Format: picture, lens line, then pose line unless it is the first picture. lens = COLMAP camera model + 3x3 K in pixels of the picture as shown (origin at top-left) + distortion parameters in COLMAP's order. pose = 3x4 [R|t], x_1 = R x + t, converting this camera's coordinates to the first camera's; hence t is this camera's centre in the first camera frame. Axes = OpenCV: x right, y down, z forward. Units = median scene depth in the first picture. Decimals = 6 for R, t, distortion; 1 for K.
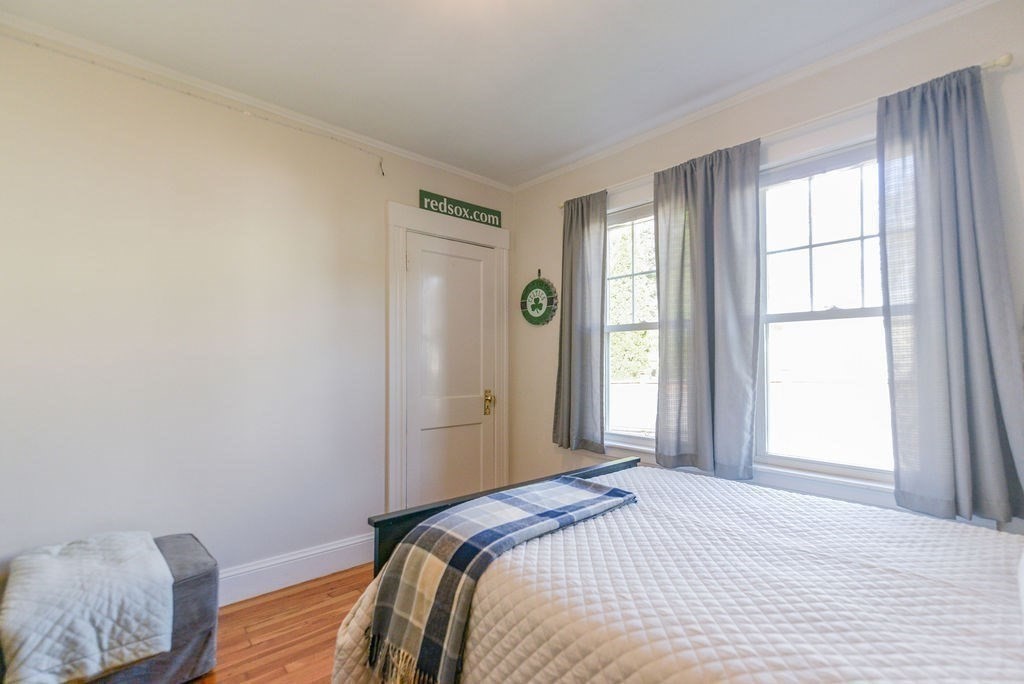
lens RADIAL K [[457.5, 0, 517.5], [0, 457.5, 354.4], [0, 0, 1]] dist [0.007351, -0.008721]
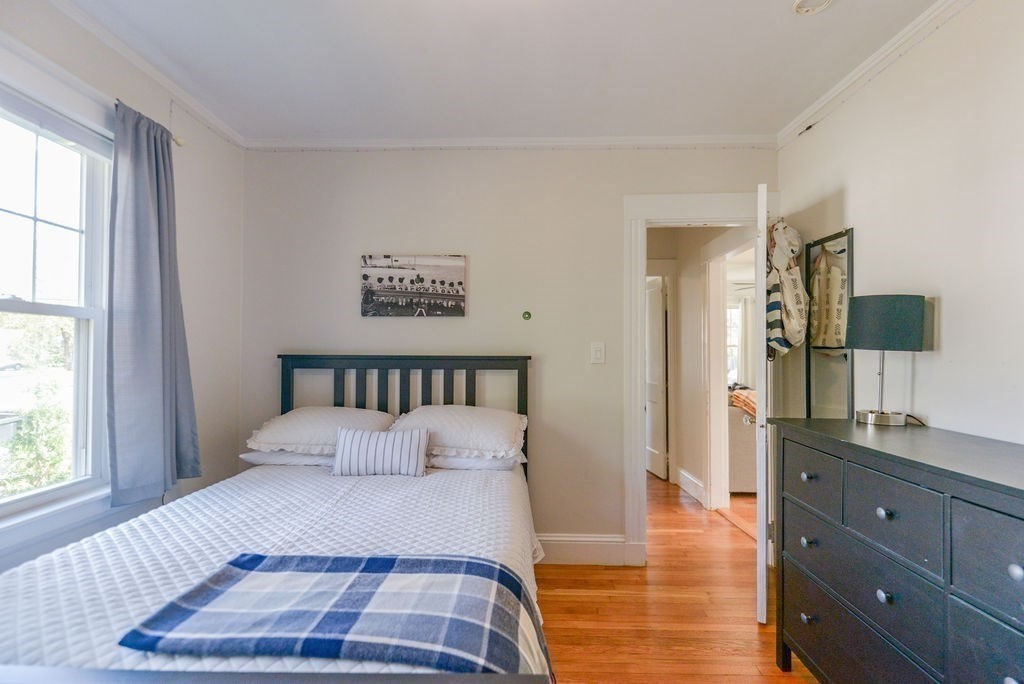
lens RADIAL K [[457.5, 0, 517.5], [0, 457.5, 354.4], [0, 0, 1]] dist [0.007351, -0.008721]
pose [[-0.707516, 0.001298, 0.706696, -0.361715], [-0.007205, 0.999933, -0.009050, -0.007294], [-0.706661, -0.011495, -0.707459, 0.763137]]
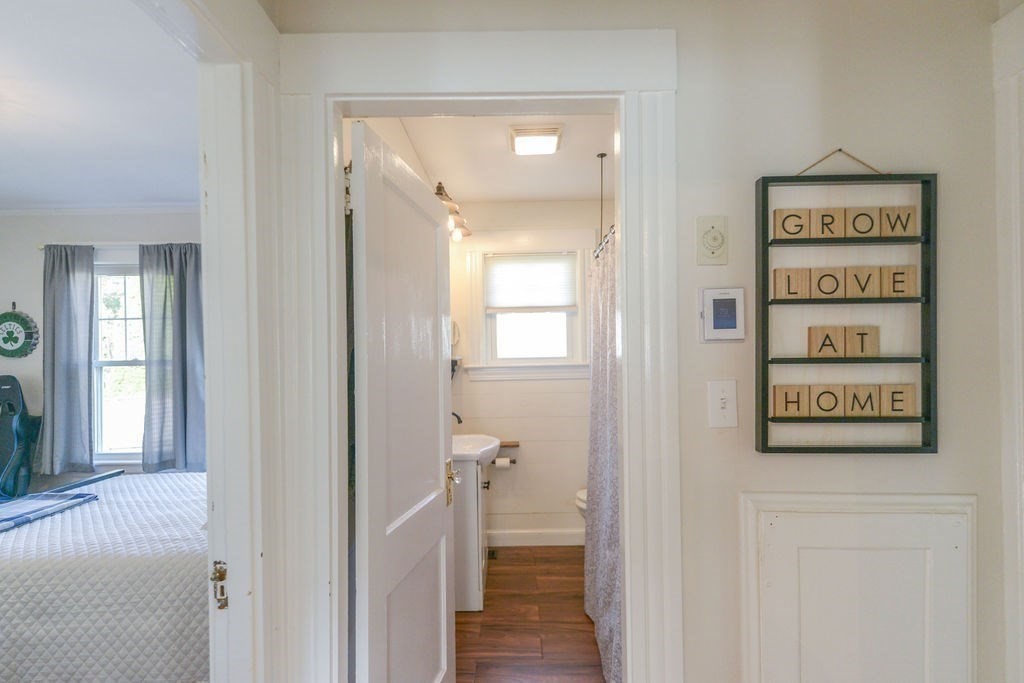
lens RADIAL K [[457.5, 0, 517.5], [0, 457.5, 353.9], [0, 0, 1]] dist [0.007351, -0.008721]
pose [[0.663346, -0.010421, 0.748240, 0.040205], [0.006398, 0.999945, 0.008255, -0.093842], [-0.748285, -0.000688, 0.663377, -0.625565]]
